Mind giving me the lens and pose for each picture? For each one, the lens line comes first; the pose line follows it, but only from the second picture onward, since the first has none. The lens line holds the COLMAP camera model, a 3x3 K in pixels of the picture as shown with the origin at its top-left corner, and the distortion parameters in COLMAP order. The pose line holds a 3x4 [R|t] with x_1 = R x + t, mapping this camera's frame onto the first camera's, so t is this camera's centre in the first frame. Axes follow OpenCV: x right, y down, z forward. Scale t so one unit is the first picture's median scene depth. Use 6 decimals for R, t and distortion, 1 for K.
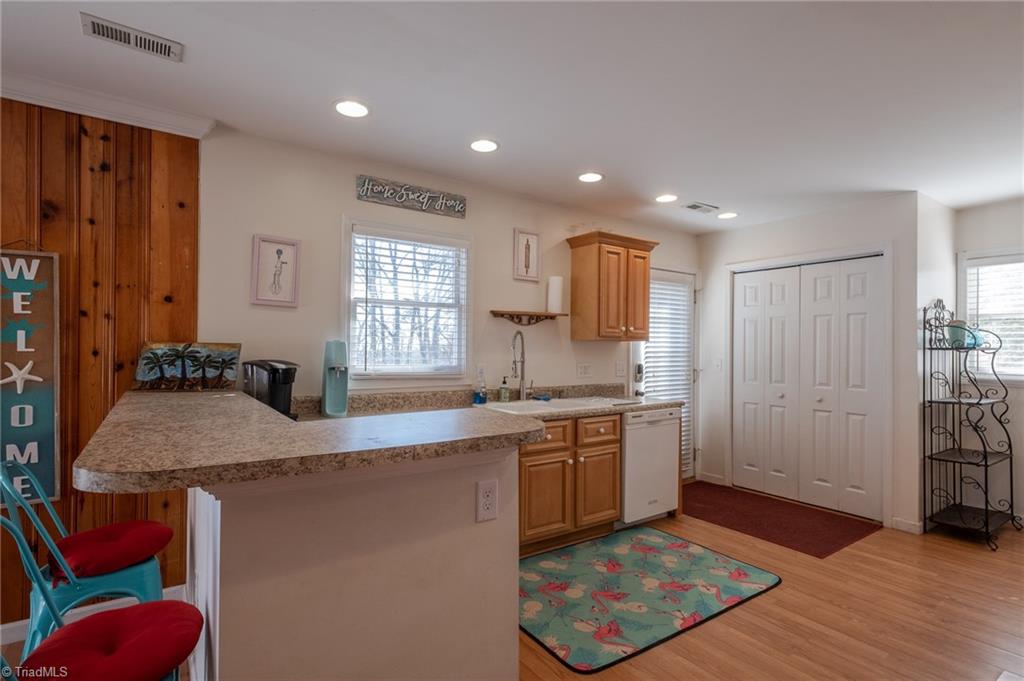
lens RADIAL K [[482.2, 0, 516.4], [0, 482.2, 347.3], [0, 0, 1]] dist [-0.002481, -0.000256]
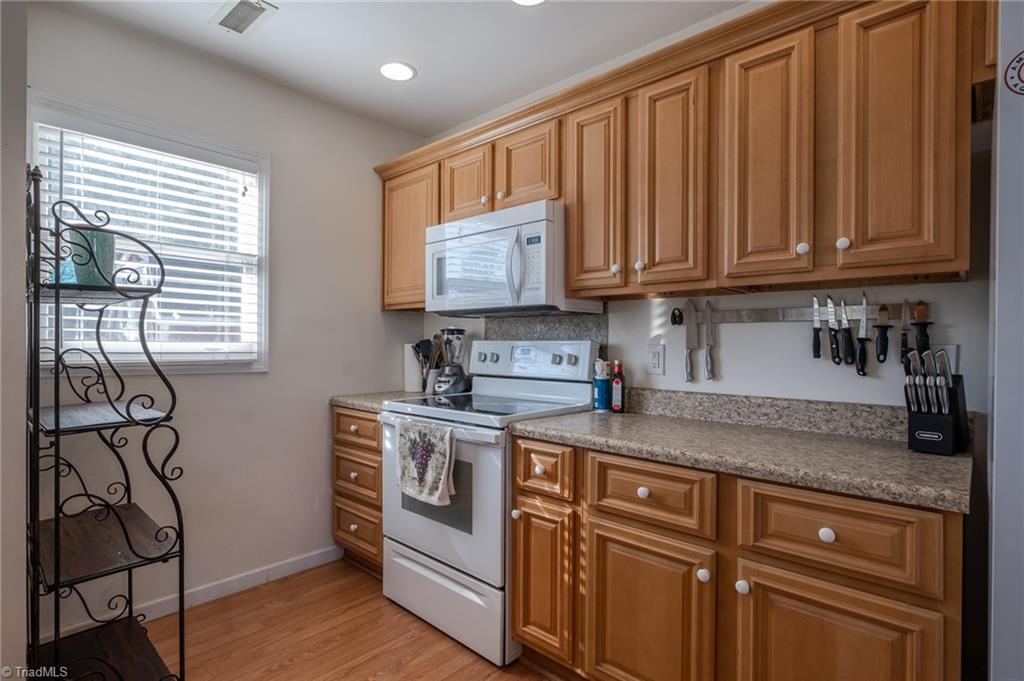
lens RADIAL K [[522.3, 0, 508.4], [0, 522.3, 338.1], [0, 0, 1]] dist [0.001221, 0.000370]
pose [[-0.191661, -0.003485, 0.981455, 0.417409], [-0.008459, 0.999962, 0.001899, 0.039337], [-0.981425, -0.007938, -0.191683, 0.760619]]
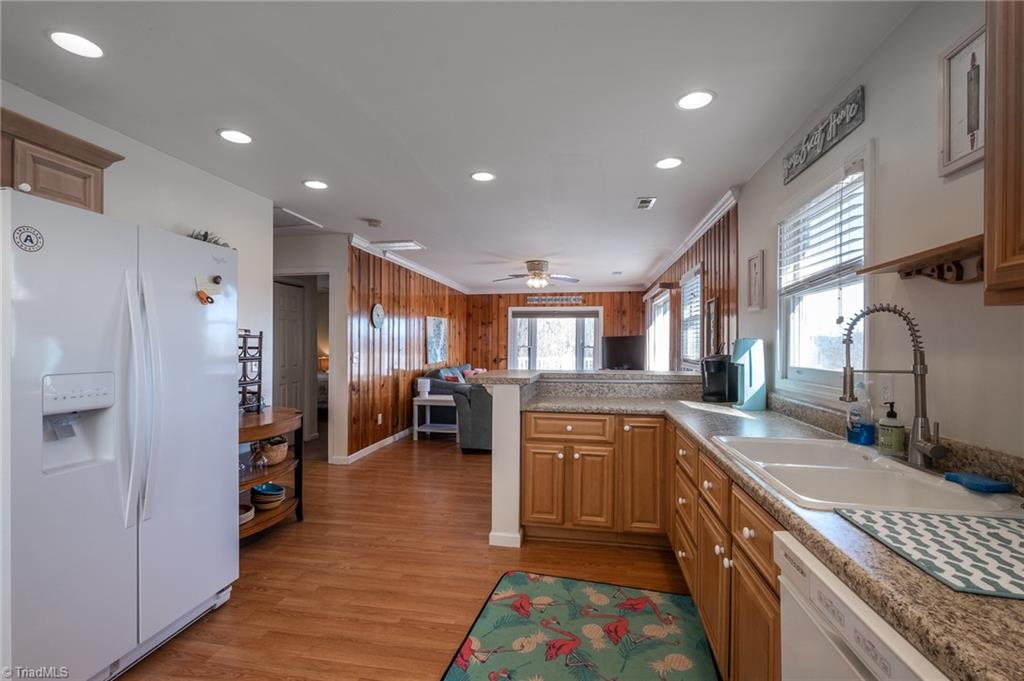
lens RADIAL K [[450.1, 0, 509.5], [0, 450.1, 344.5], [0, 0, 1]] dist [-0.000541, 0.000057]
pose [[-0.737785, -0.007737, -0.674991, 0.553852], [-0.011695, 0.999931, 0.001321, 0.007873], [0.674934, 0.008868, -0.737825, 1.075932]]
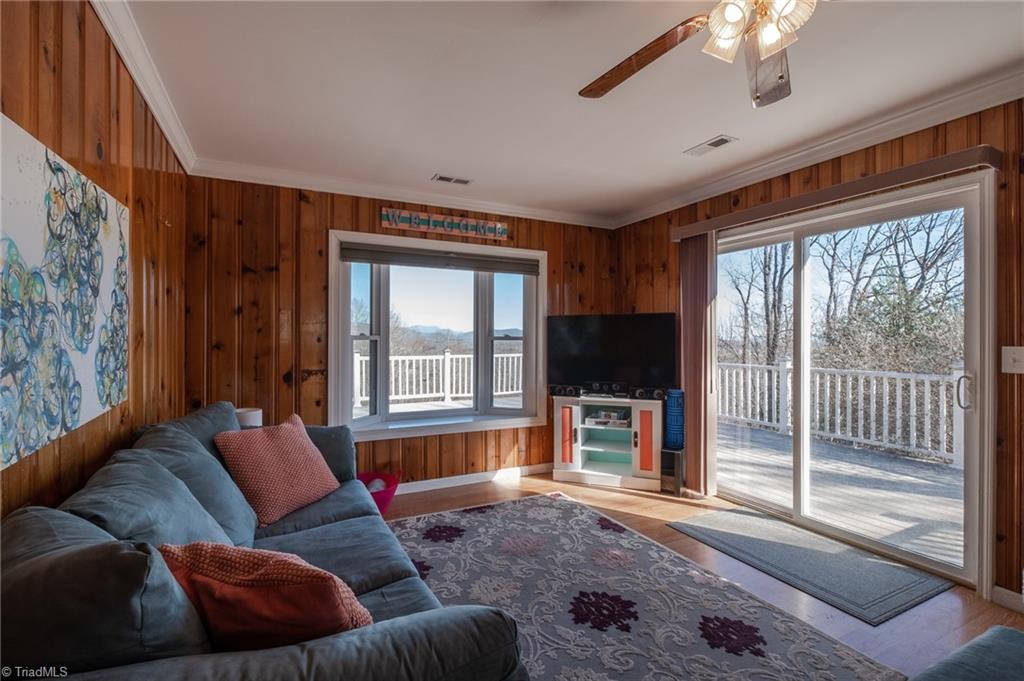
lens RADIAL K [[464.2, 0, 509.8], [0, 464.2, 336.5], [0, 0, 1]] dist [-0.000380, 0.000353]
pose [[-0.199234, -0.007018, -0.979927, -0.346001], [-0.008291, 0.999951, -0.005476, 0.024260], [0.979917, 0.007033, -0.199282, -0.329059]]
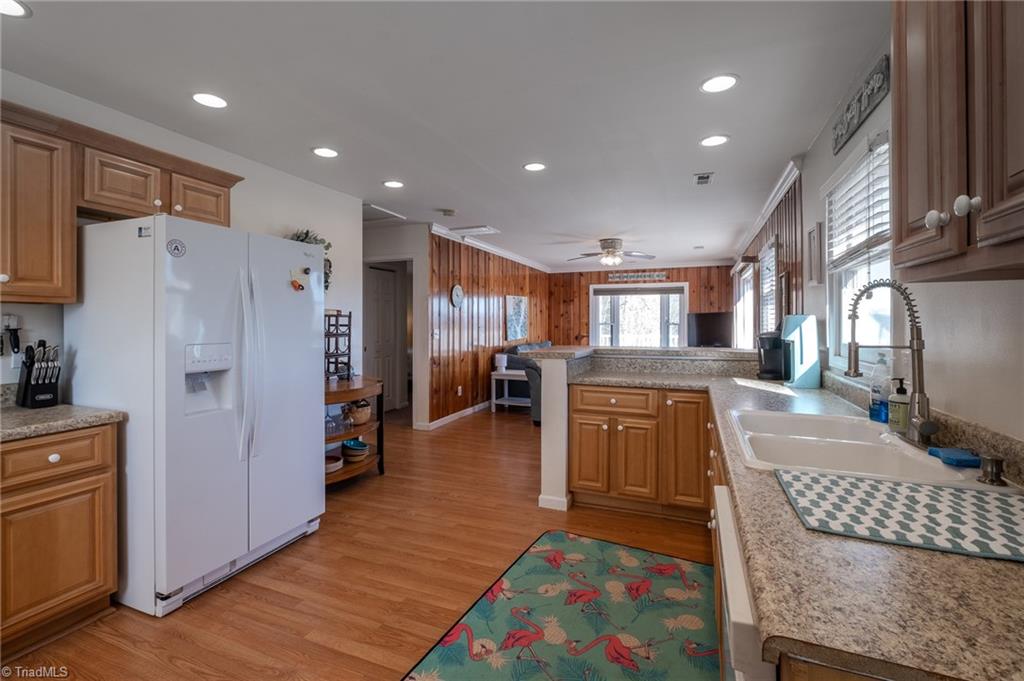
lens RADIAL K [[450.9, 0, 512.3], [0, 450.9, 319.5], [0, 0, 1]] dist [-0.000685, -0.000196]
pose [[-0.861290, -0.007698, -0.508055, 0.525086], [-0.007409, 0.999969, -0.002591, 0.007677], [0.508060, 0.001533, -0.861320, 1.189004]]
